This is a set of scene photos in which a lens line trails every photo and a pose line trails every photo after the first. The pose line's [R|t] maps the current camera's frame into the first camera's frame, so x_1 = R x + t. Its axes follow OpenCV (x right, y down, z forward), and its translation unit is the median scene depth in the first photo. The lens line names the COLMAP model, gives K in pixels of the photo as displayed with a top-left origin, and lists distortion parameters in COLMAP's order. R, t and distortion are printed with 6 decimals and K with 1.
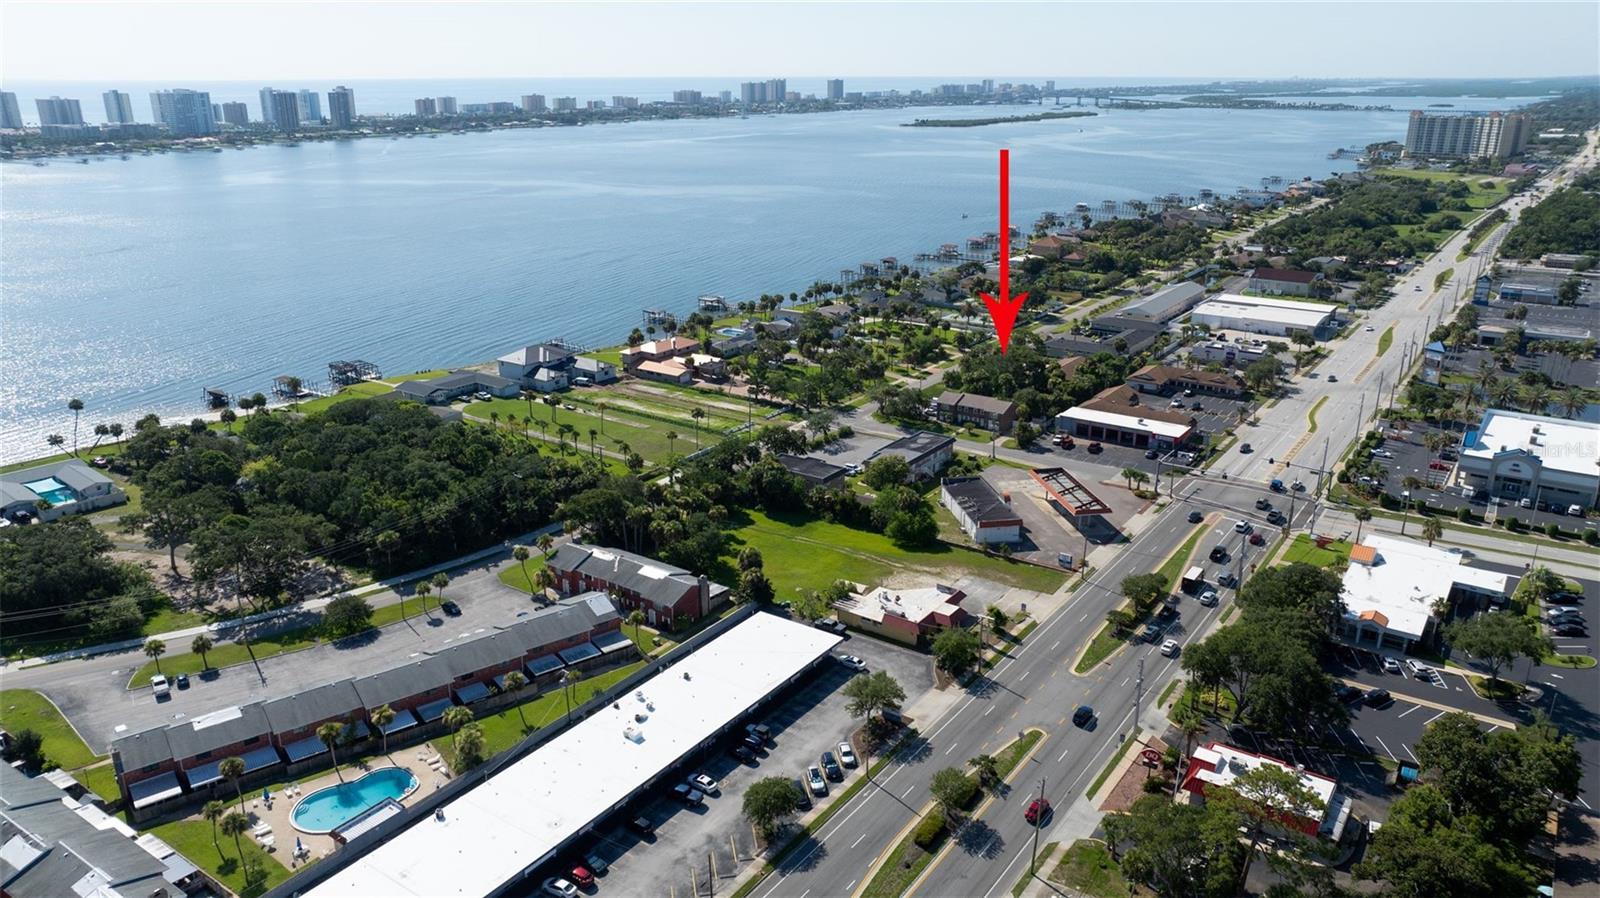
lens RADIAL K [[1116.1, 0, 800.0], [0, 1116.1, 449.0], [0, 0, 1]] dist [-0.043019, 0.039807]
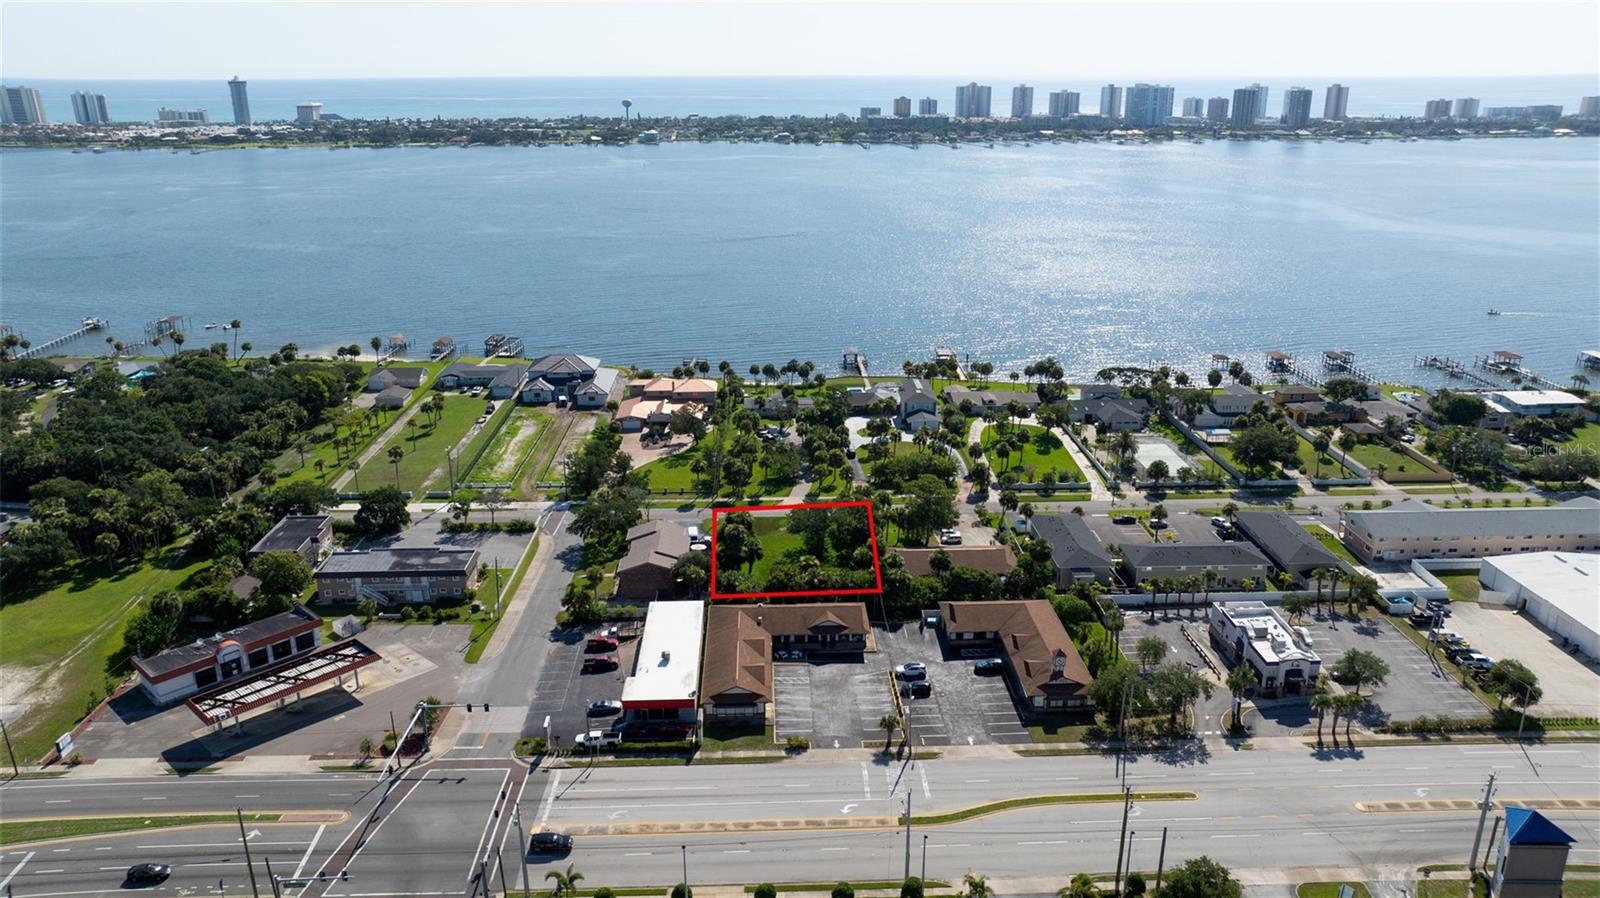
lens RADIAL K [[1116.1, 0, 800.0], [0, 1116.1, 449.0], [0, 0, 1]] dist [-0.043019, 0.039807]
pose [[0.609688, 0.253548, -0.750995, 0.183399], [-0.251356, 0.960404, 0.120187, -0.052702], [0.751732, 0.115491, 0.649278, 0.154772]]
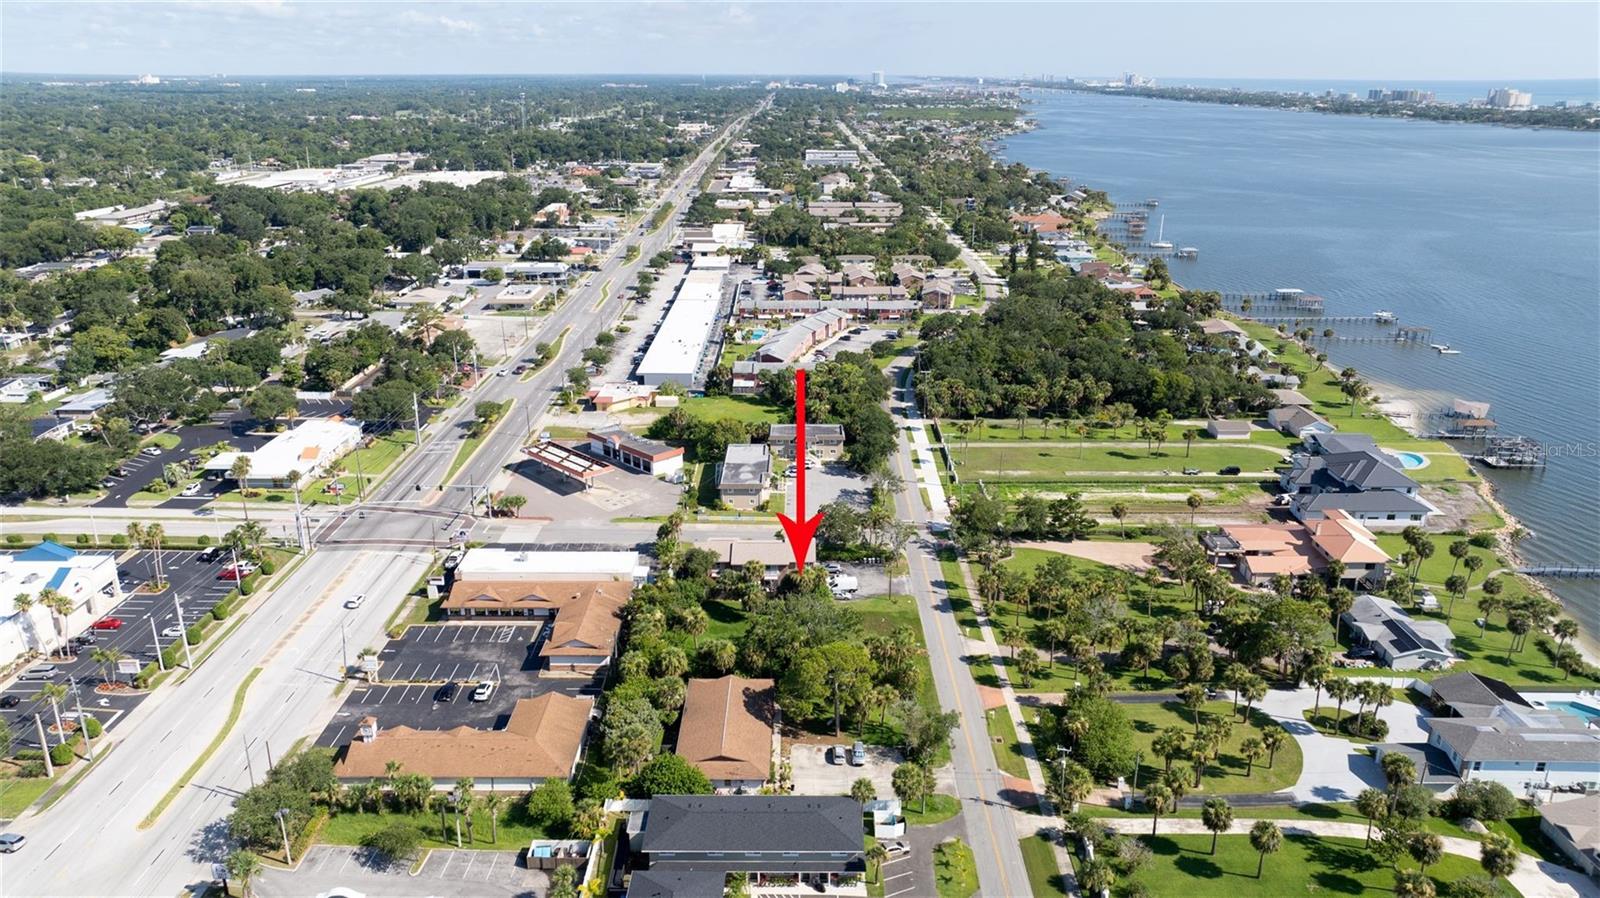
lens RADIAL K [[1116.1, 0, 800.0], [0, 1116.1, 449.0], [0, 0, 1]] dist [-0.043019, 0.039807]
pose [[-0.816753, 0.184764, -0.546604, 0.128189], [-0.184403, 0.814070, 0.550714, -0.120622], [0.546726, 0.550593, -0.630823, 0.358674]]
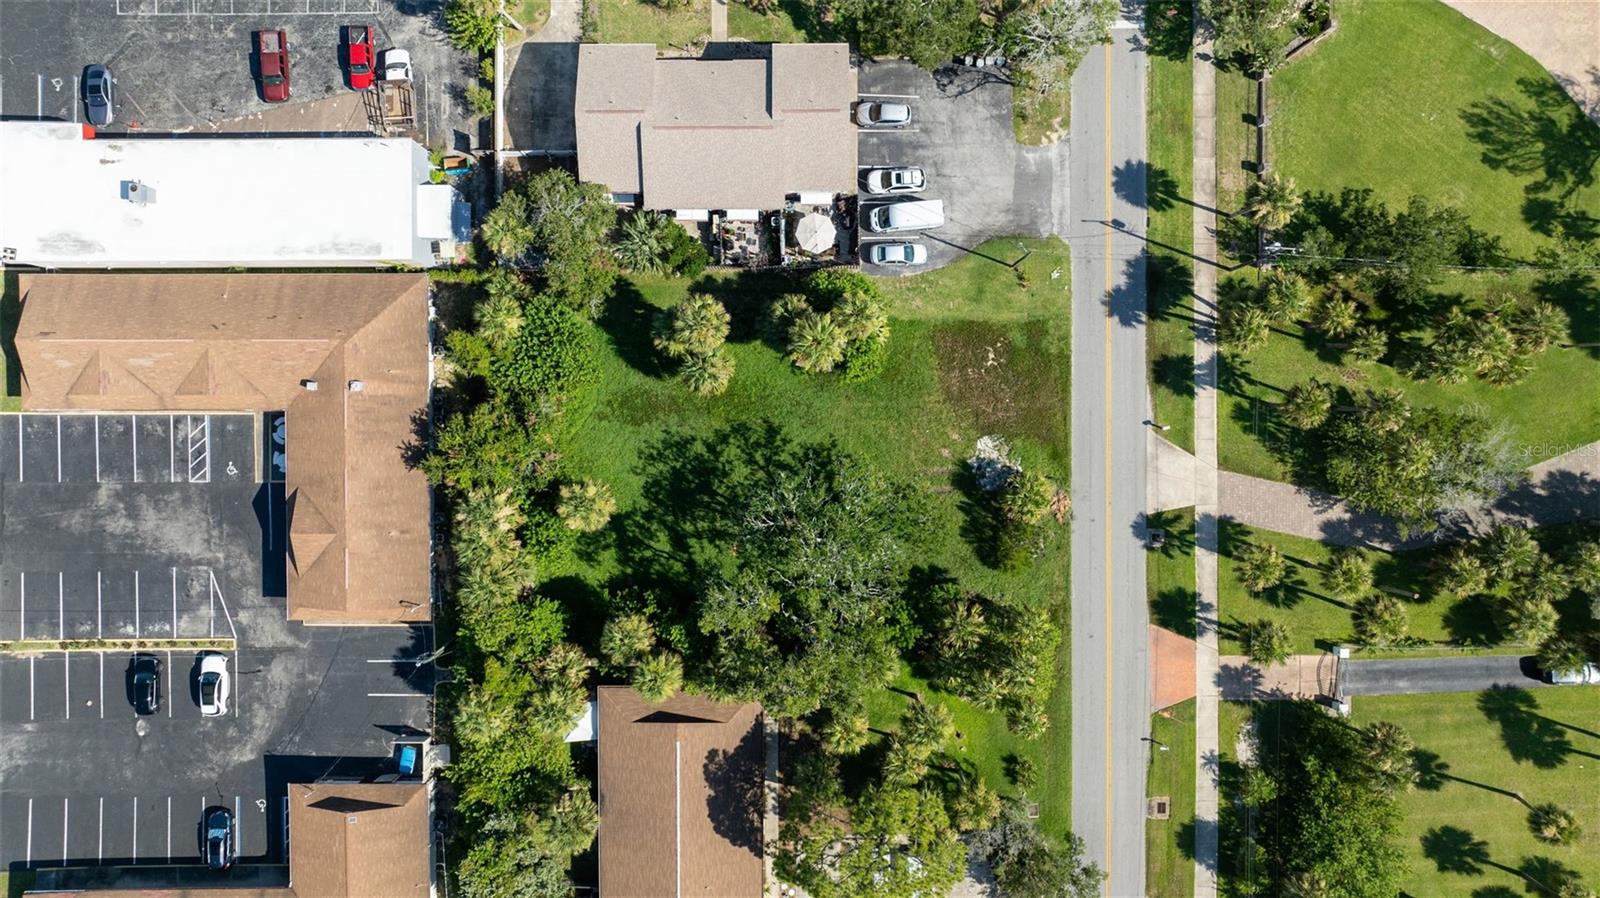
lens RADIAL K [[1116.1, 0, 800.0], [0, 1116.1, 449.0], [0, 0, 1]] dist [-0.043019, 0.039807]
pose [[-0.814636, 0.579747, 0.016183, 0.047115], [-0.181240, -0.280978, 0.942445, -0.083323], [0.550927, 0.764817, 0.333969, 0.249340]]
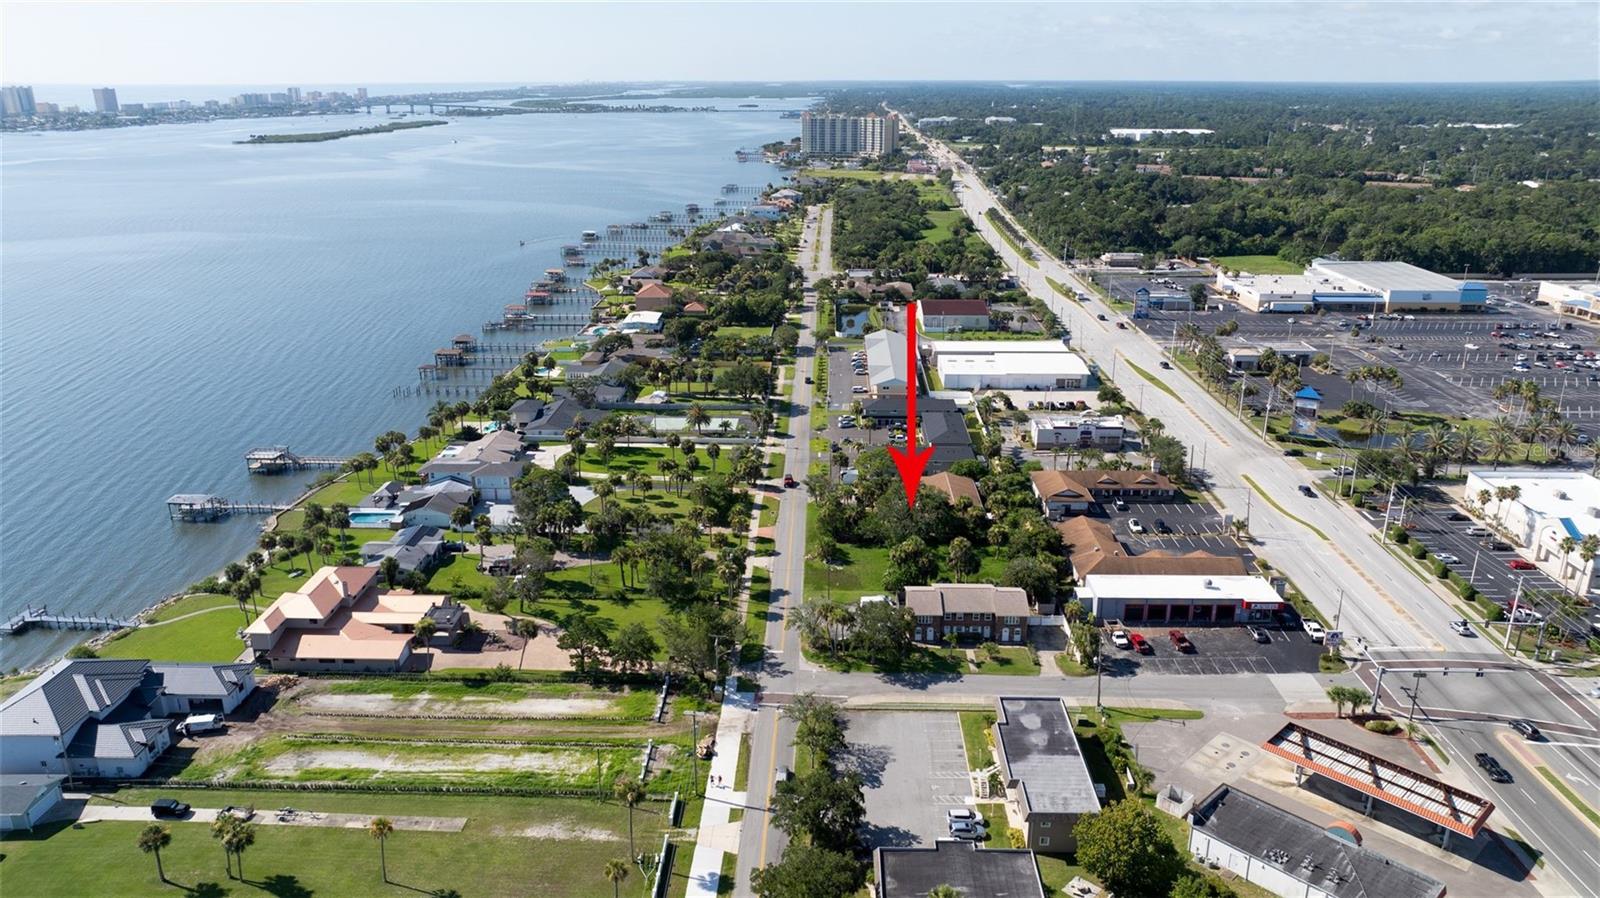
lens RADIAL K [[1116.1, 0, 800.0], [0, 1116.1, 449.0], [0, 0, 1]] dist [-0.043019, 0.039807]
pose [[0.830449, -0.174765, 0.528972, -0.060163], [0.177210, 0.983070, 0.046585, -0.043637], [-0.528158, 0.055053, 0.847360, 0.129374]]
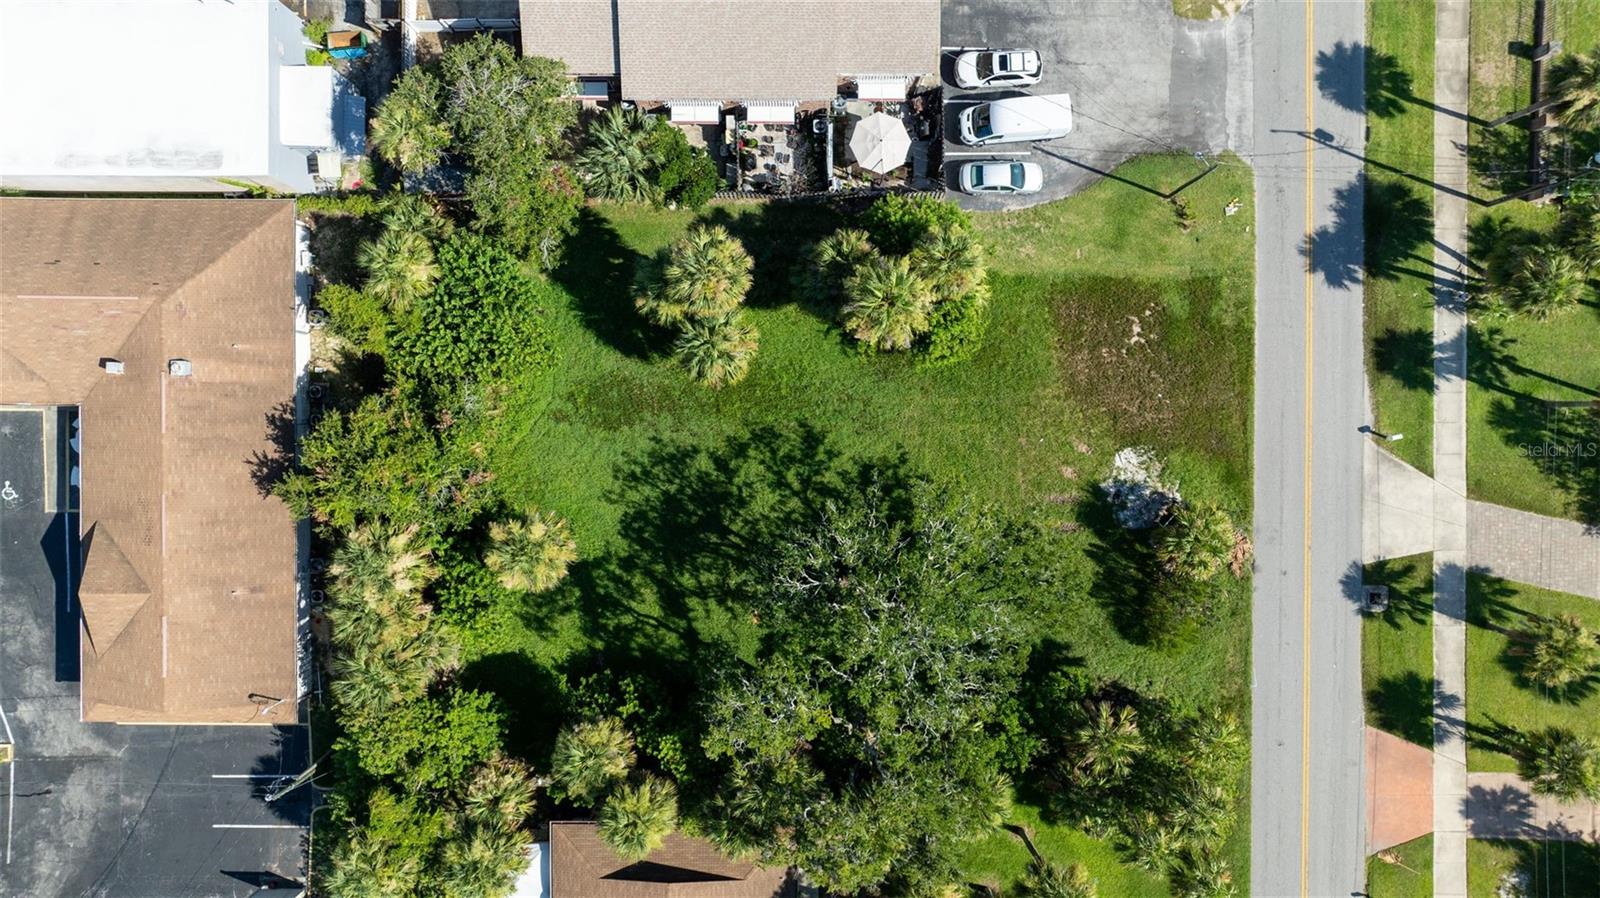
lens RADIAL K [[1116.1, 0, 800.0], [0, 1116.1, 449.0], [0, 0, 1]] dist [-0.043019, 0.039807]
pose [[-0.817201, 0.576120, 0.016393, 0.049015], [-0.177609, -0.278784, 0.943787, -0.059902], [0.548305, 0.768352, 0.330147, 0.255729]]
